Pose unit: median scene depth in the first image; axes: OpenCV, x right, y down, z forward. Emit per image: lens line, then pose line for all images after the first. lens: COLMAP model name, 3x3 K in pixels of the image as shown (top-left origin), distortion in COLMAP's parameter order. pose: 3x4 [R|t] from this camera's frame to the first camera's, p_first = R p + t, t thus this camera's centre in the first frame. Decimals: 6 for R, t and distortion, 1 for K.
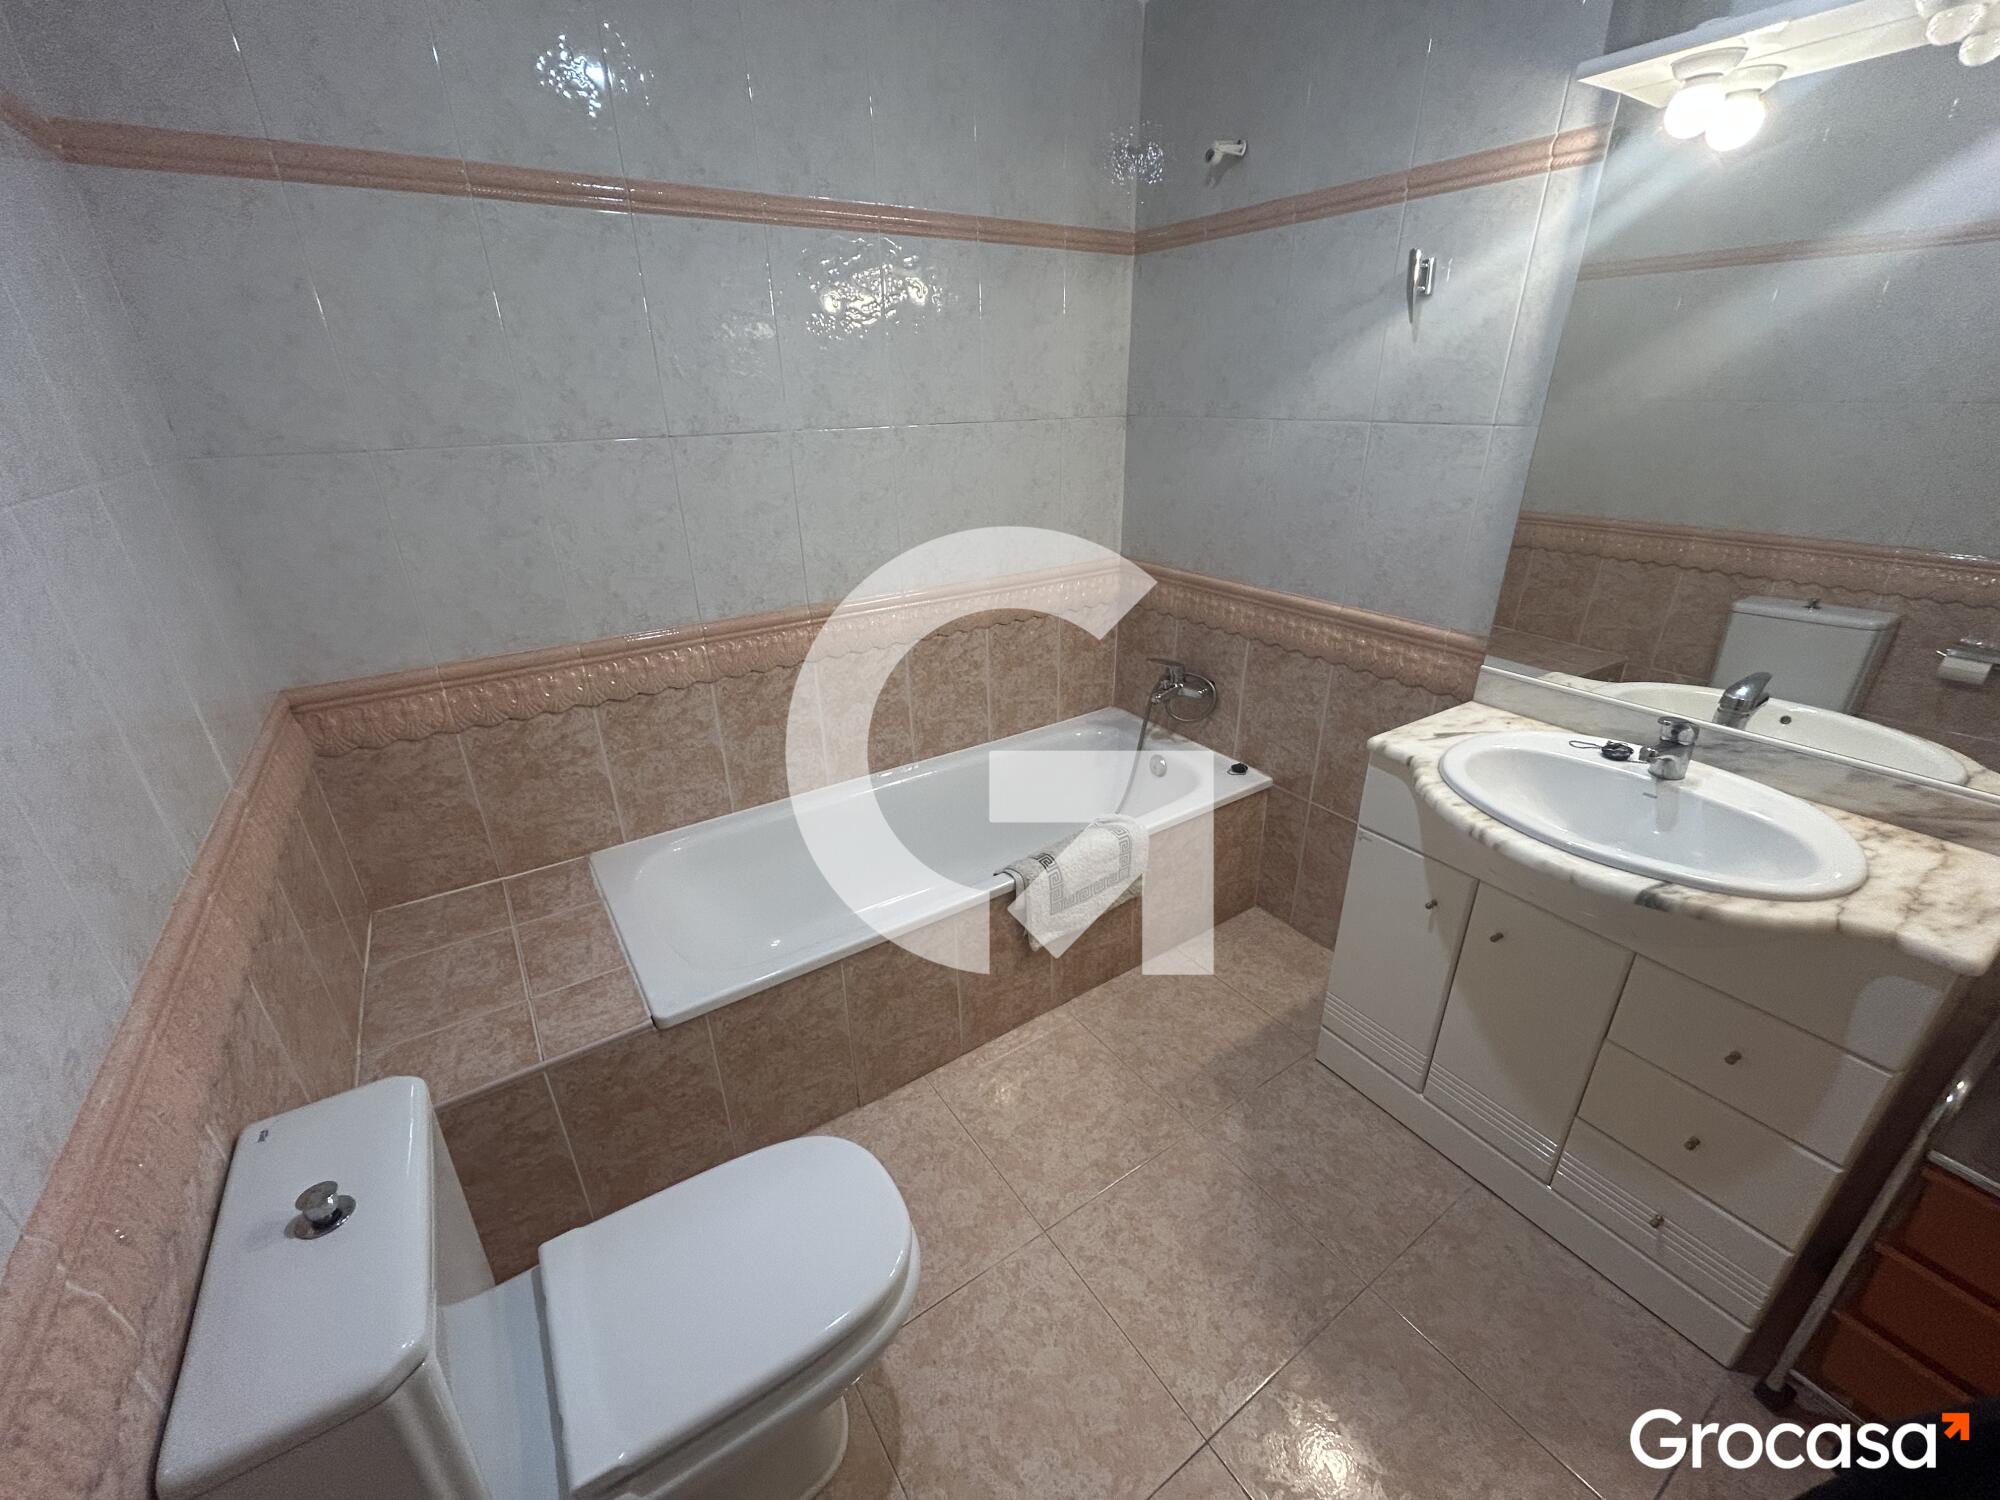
lens RADIAL K [[828.4, 0, 1001.3], [0, 828.4, 746.3], [0, 0, 1]] dist [0.003957, 0.000717]
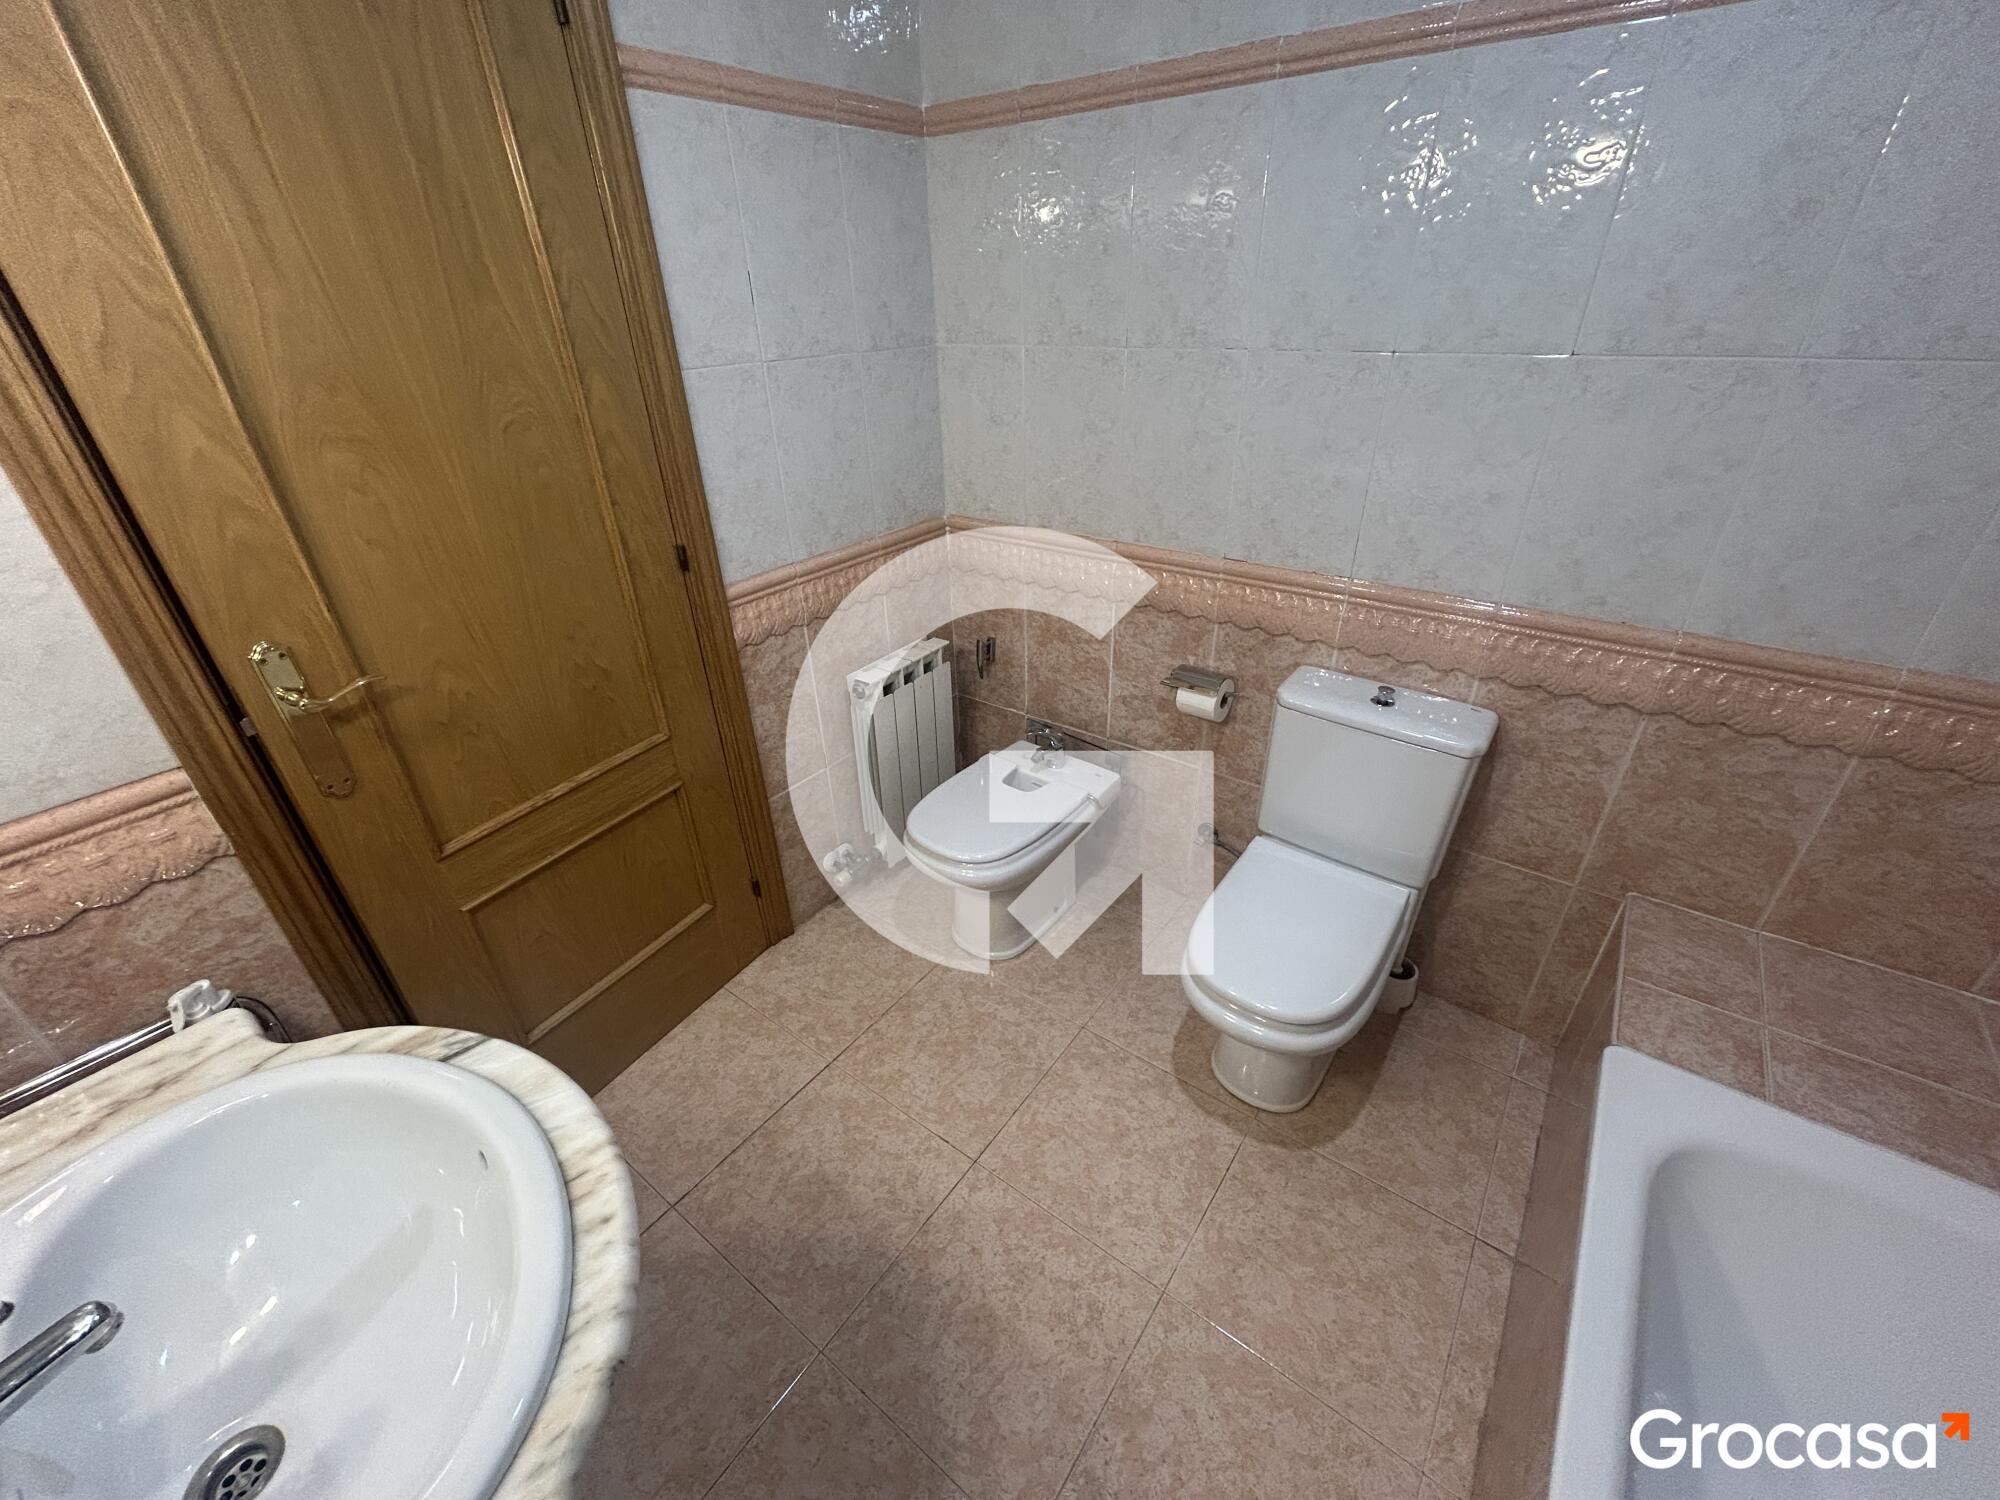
lens RADIAL K [[799.2, 0, 984.4], [0, 799.2, 745.6], [0, 0, 1]] dist [-0.009048, 0.000059]
pose [[-0.945131, 0.197899, -0.259930, 0.333392], [-0.088740, 0.610209, 0.787255, -0.424420], [0.314409, 0.767125, -0.559166, 0.937178]]
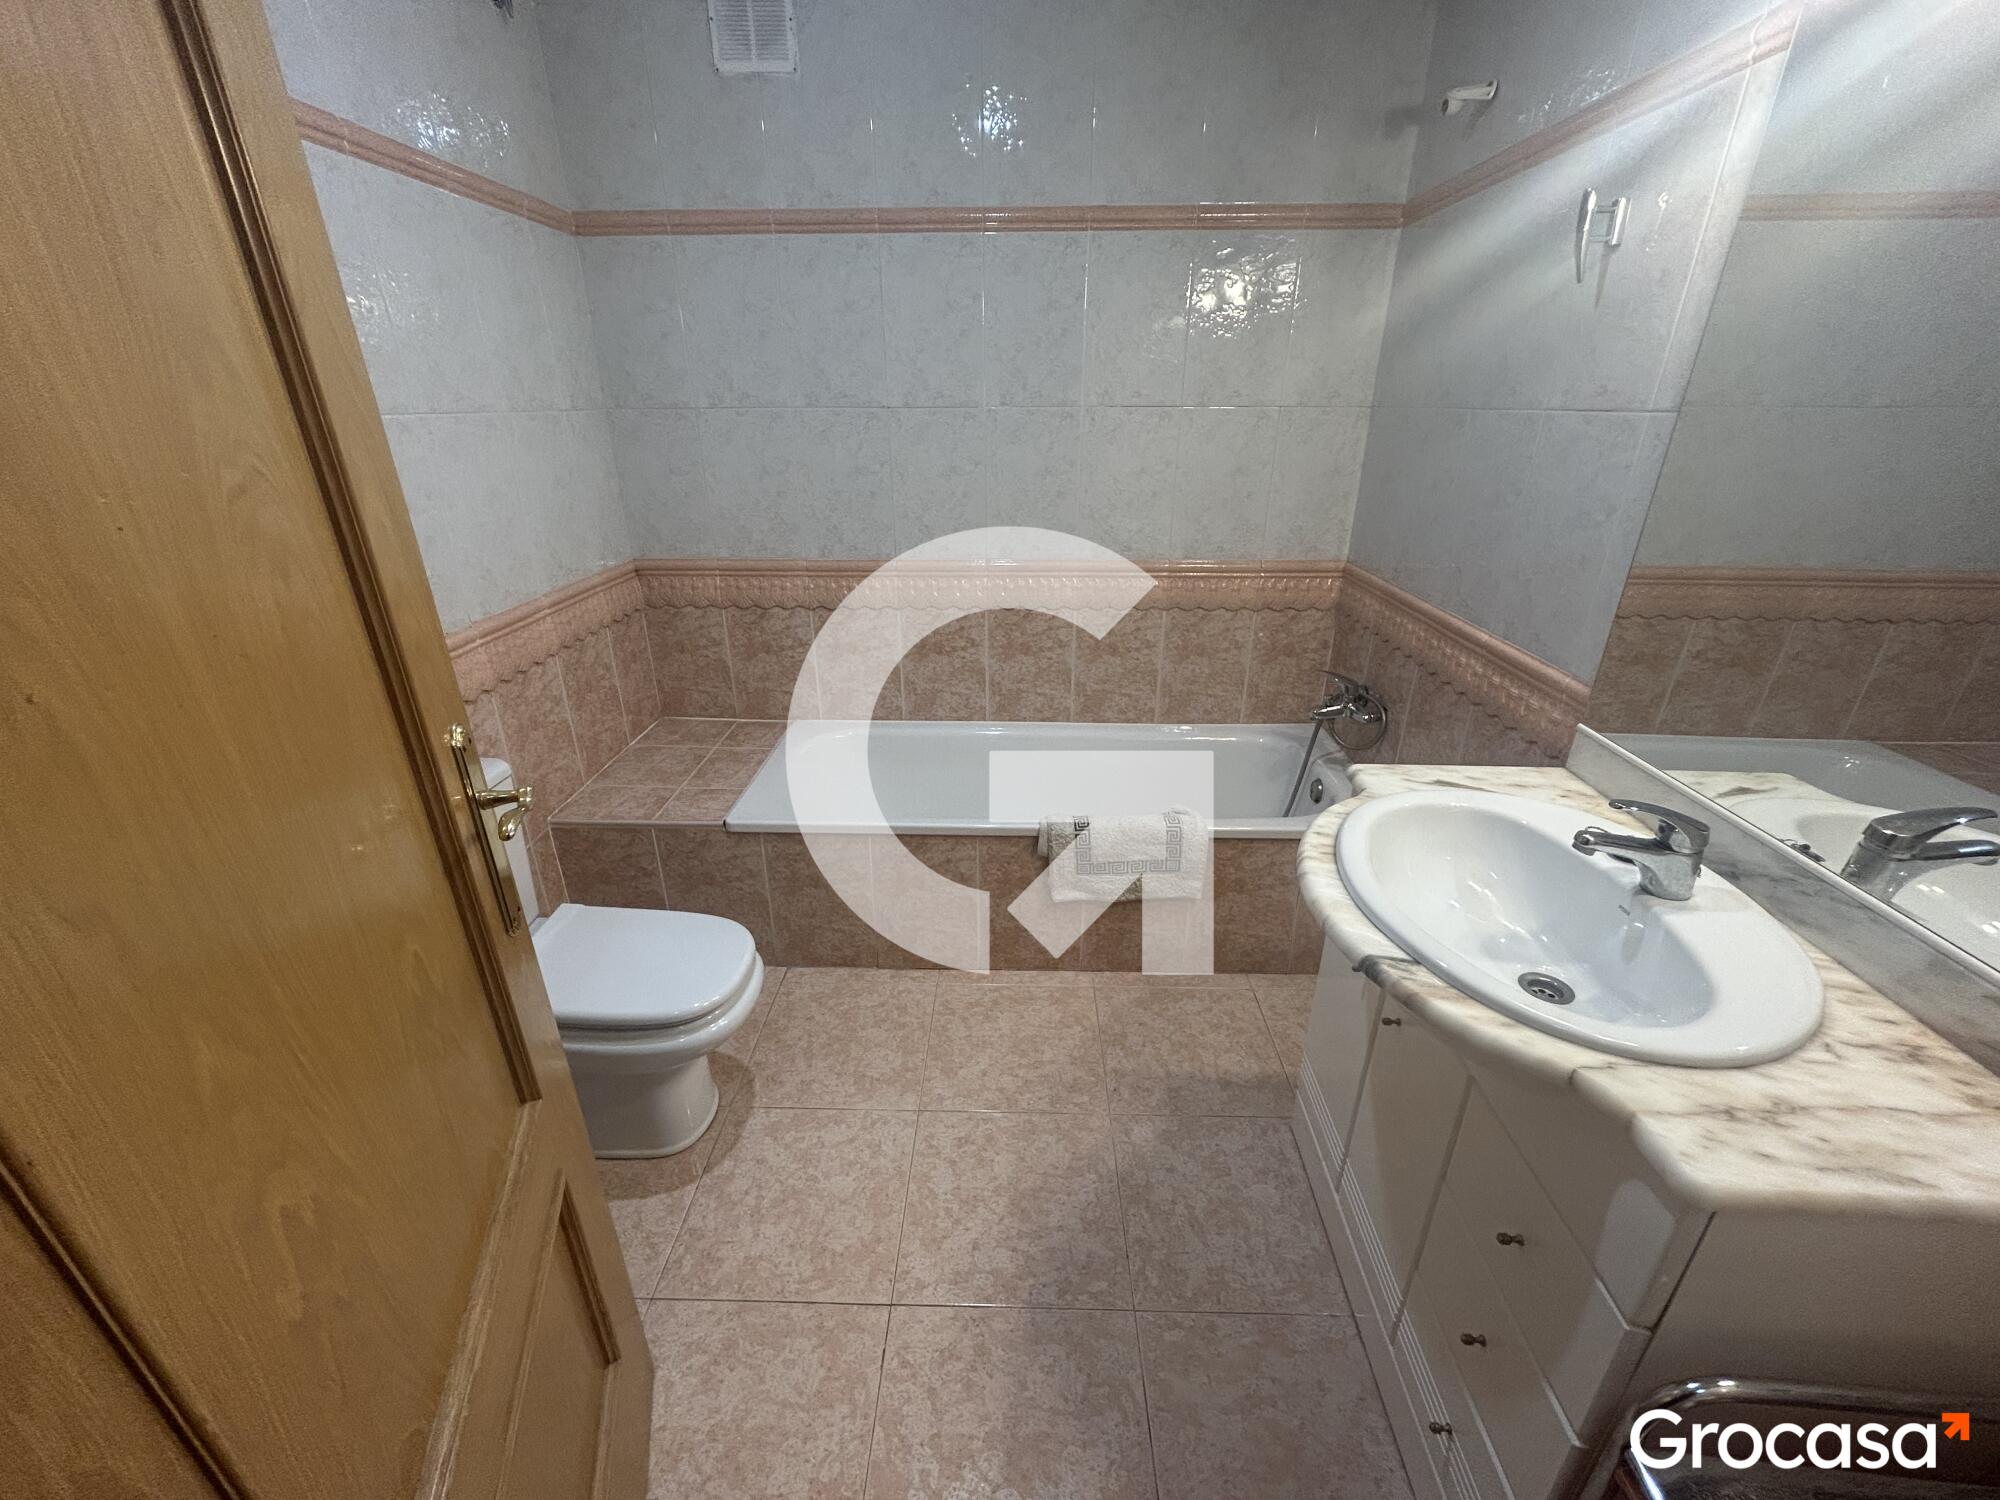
lens RADIAL K [[826.8, 0, 993.1], [0, 826.8, 748.9], [0, 0, 1]] dist [-0.001248, 0.000053]
pose [[0.809073, 0.242967, -0.535134, 0.597513], [-0.245966, 0.966950, 0.067148, 0.008633], [0.533762, 0.077297, 0.842094, 0.066979]]
